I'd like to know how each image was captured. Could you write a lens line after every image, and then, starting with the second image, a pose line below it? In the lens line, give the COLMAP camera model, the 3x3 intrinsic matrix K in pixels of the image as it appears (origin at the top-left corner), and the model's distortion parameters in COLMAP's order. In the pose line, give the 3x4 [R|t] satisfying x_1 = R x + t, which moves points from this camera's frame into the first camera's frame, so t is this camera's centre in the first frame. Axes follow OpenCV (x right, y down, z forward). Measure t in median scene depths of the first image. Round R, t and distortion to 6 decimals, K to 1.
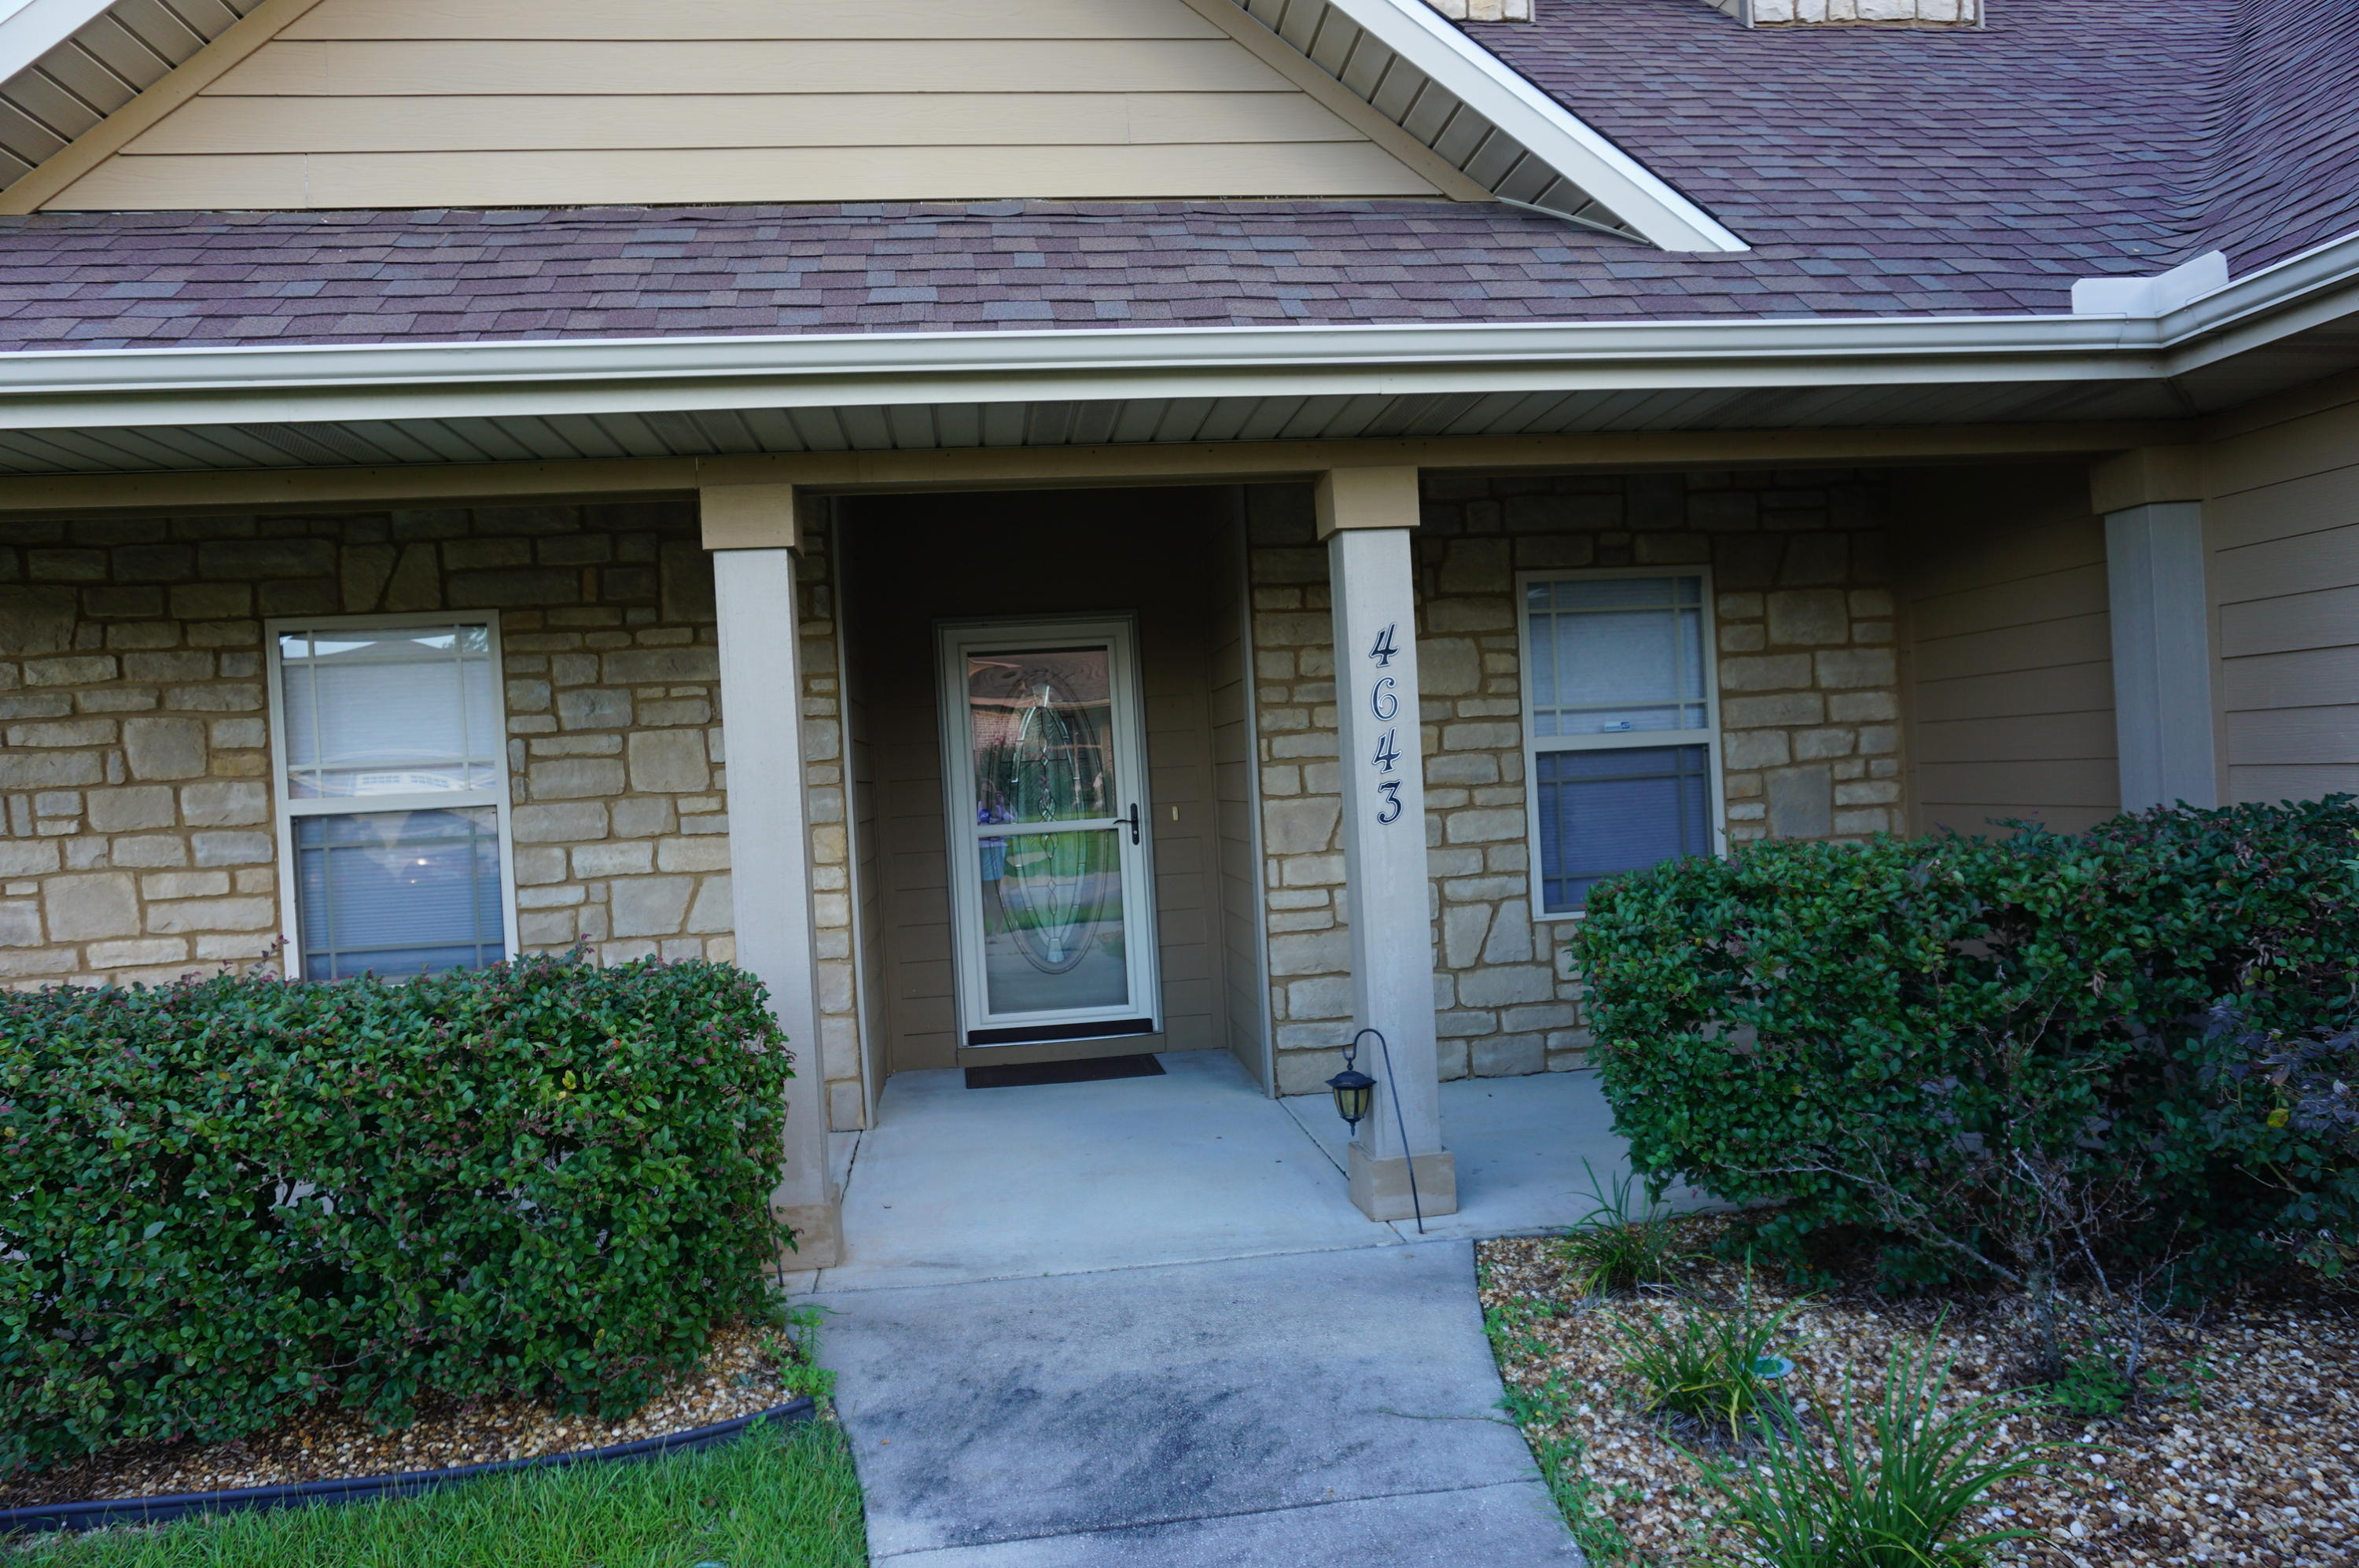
lens RADIAL K [[1594.1, 0, 1184.5], [0, 1594.1, 756.5], [0, 0, 1]] dist [-0.038265, 0.004847]
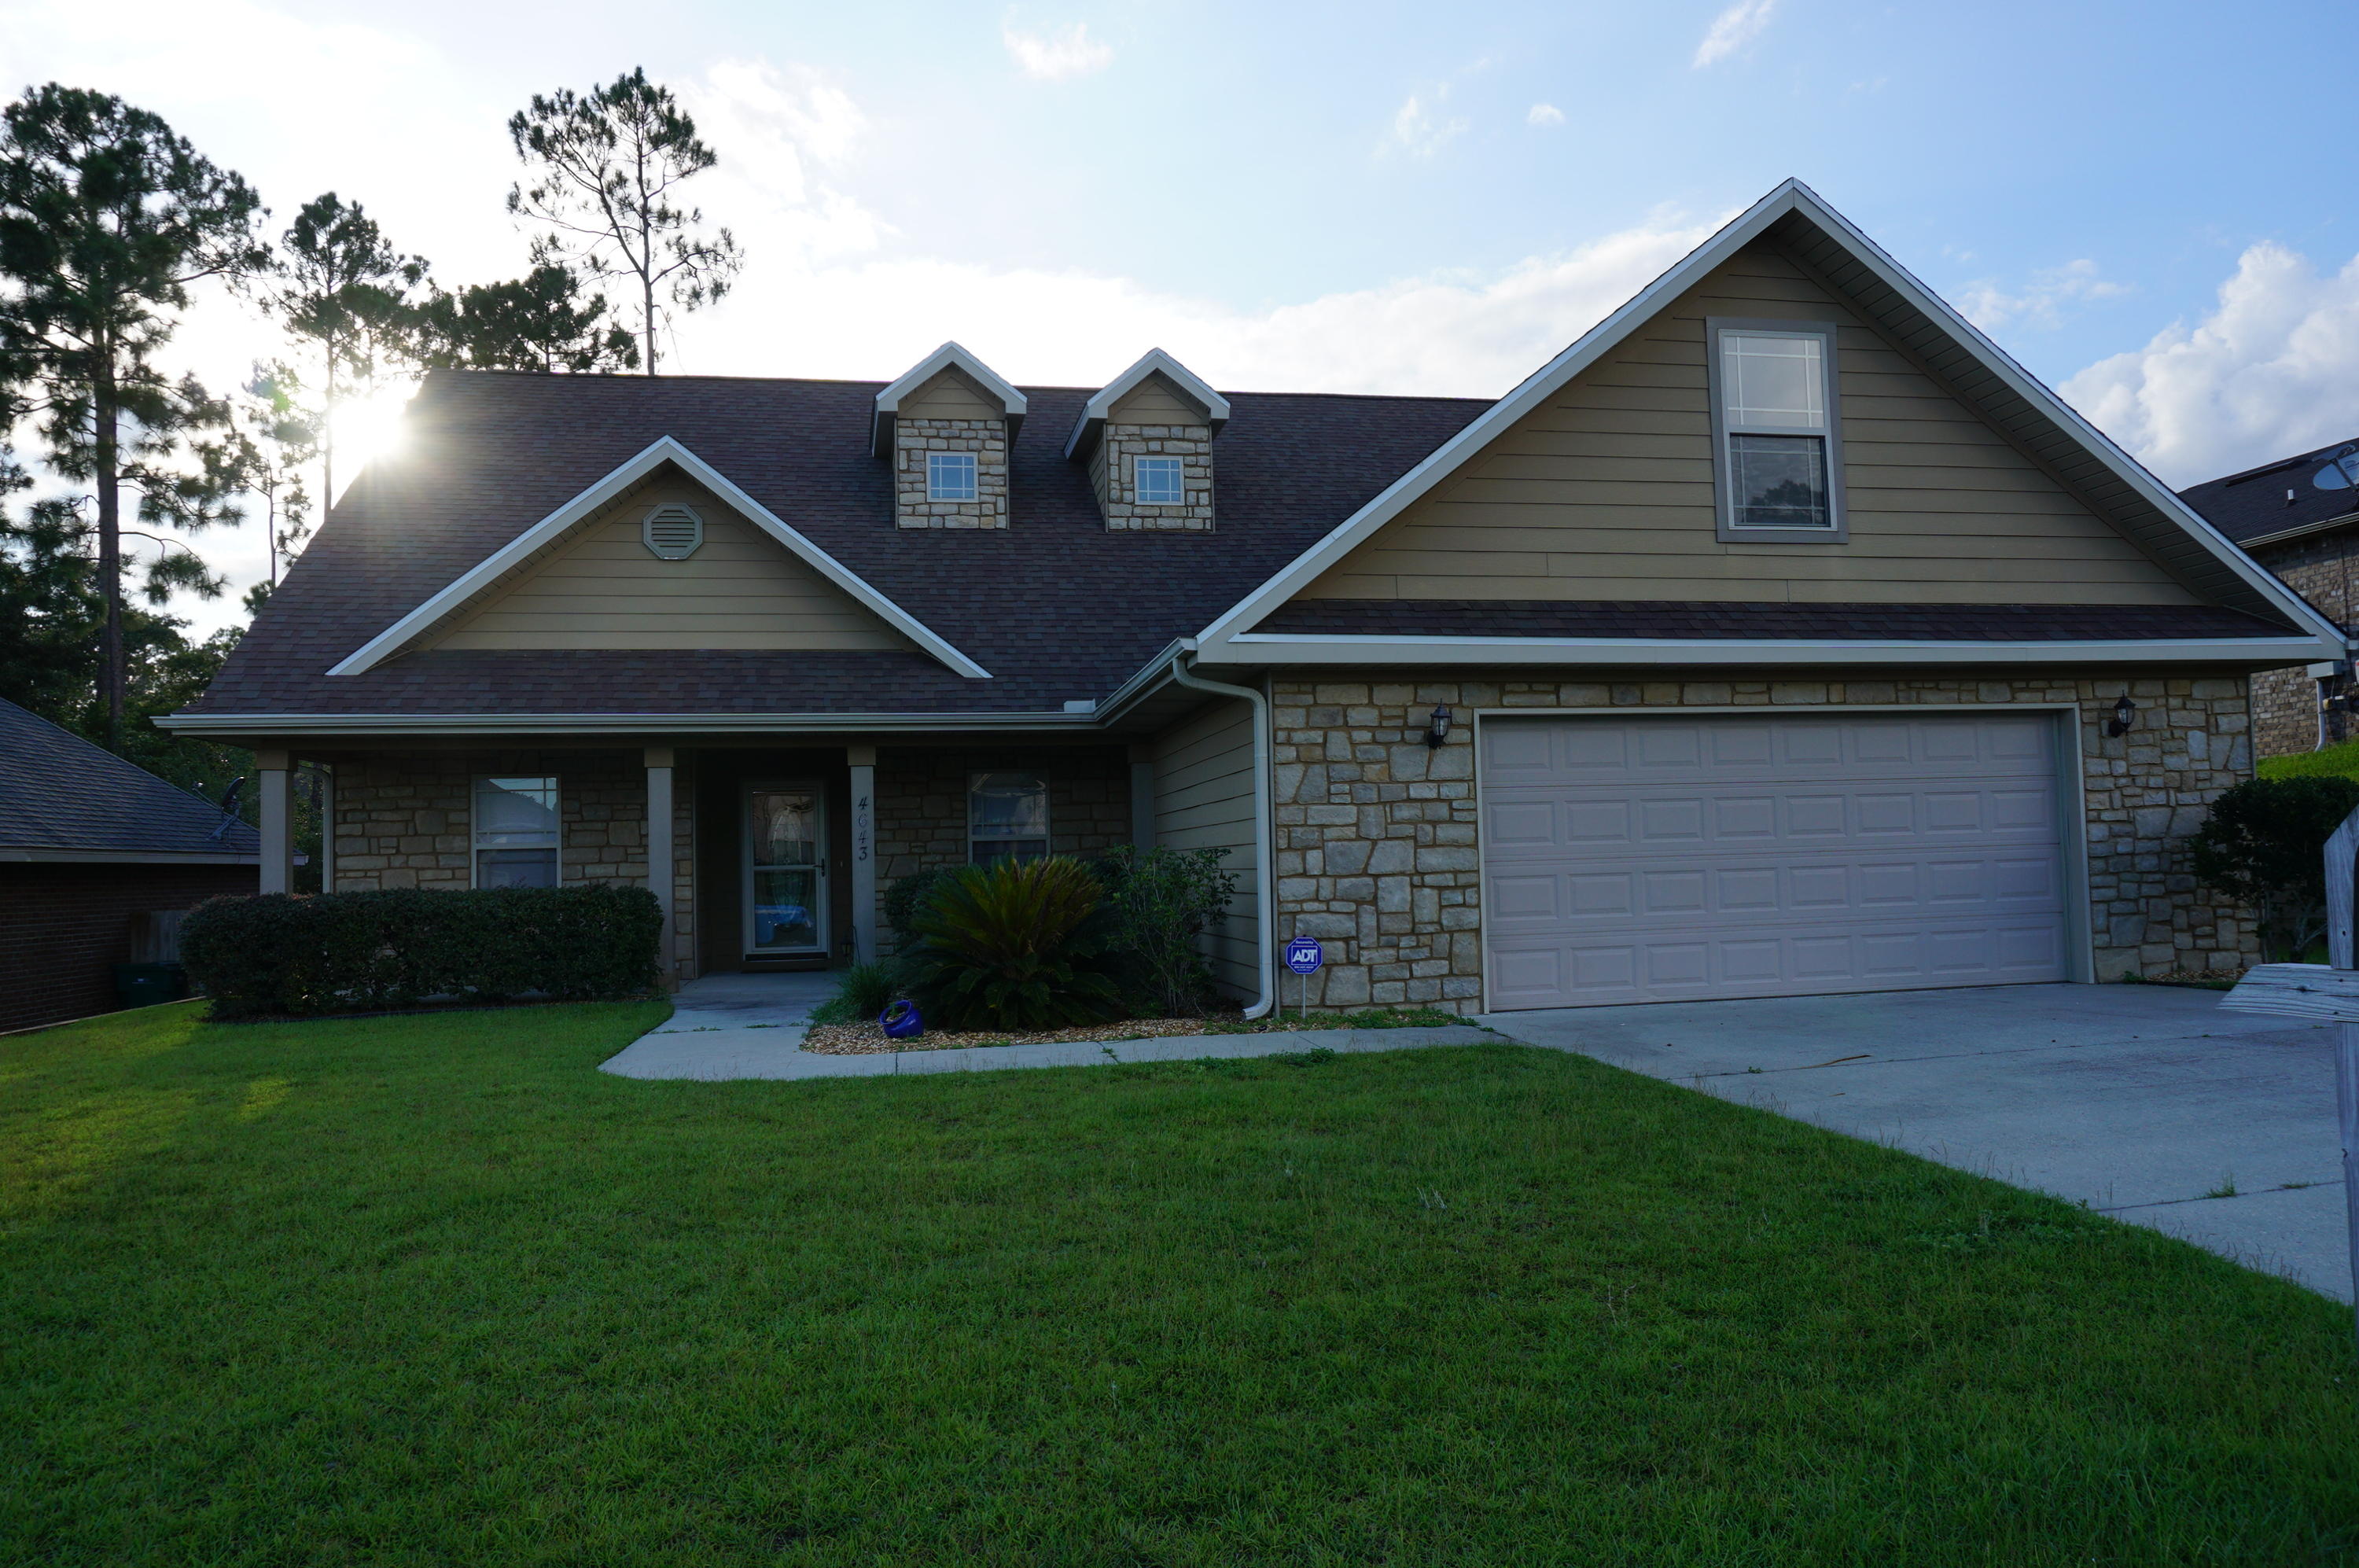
lens RADIAL K [[1565.8, 0, 1180.7], [0, 1565.8, 793.6], [0, 0, 1]] dist [-0.060912, 0.040896]
pose [[0.997647, 0.032878, 0.060157, 0.445092], [-0.030549, 0.998763, -0.039231, 0.010109], [-0.061372, 0.037301, 0.997418, -1.657970]]
